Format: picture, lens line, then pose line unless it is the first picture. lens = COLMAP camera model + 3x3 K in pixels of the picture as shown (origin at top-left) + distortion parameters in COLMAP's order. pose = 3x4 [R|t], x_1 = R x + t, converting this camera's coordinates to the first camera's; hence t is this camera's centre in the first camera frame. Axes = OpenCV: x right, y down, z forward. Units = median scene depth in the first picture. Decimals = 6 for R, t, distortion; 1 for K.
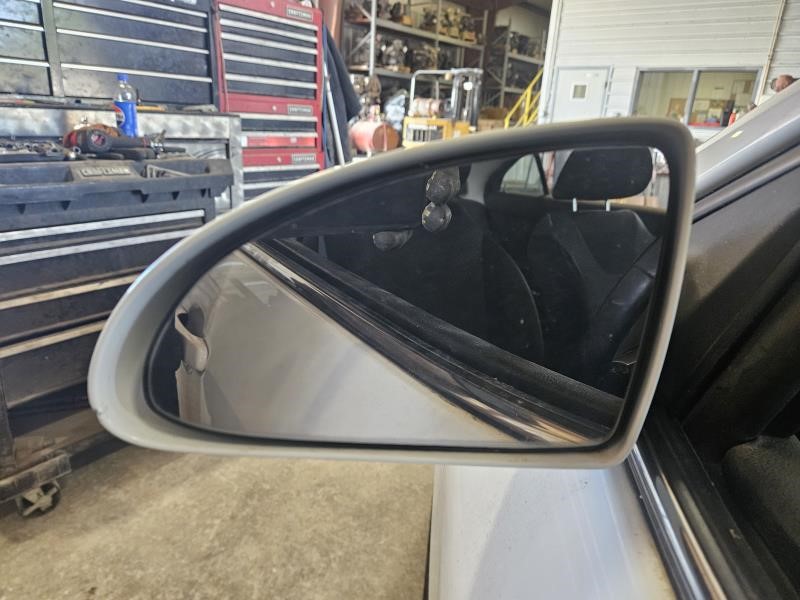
lens RADIAL K [[537.9, 0, 401.3], [0, 537.9, 306.4], [0, 0, 1]] dist [0.062716, -0.048707]
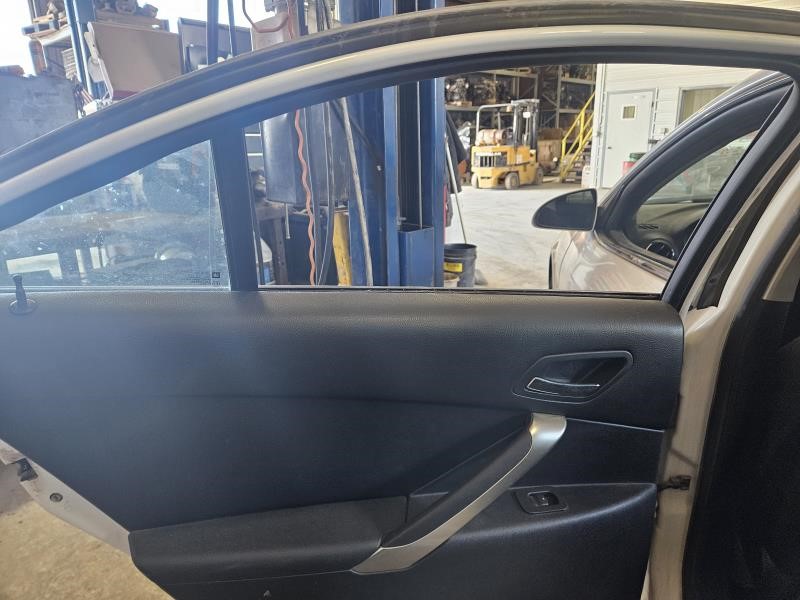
lens RADIAL K [[537.9, 0, 401.3], [0, 537.9, 306.4], [0, 0, 1]] dist [0.062716, -0.048707]
pose [[0.992652, -0.048305, -0.110946, -0.029697], [0.043890, 0.998157, -0.041899, 0.029095], [0.112765, 0.036722, 0.992943, -0.136443]]
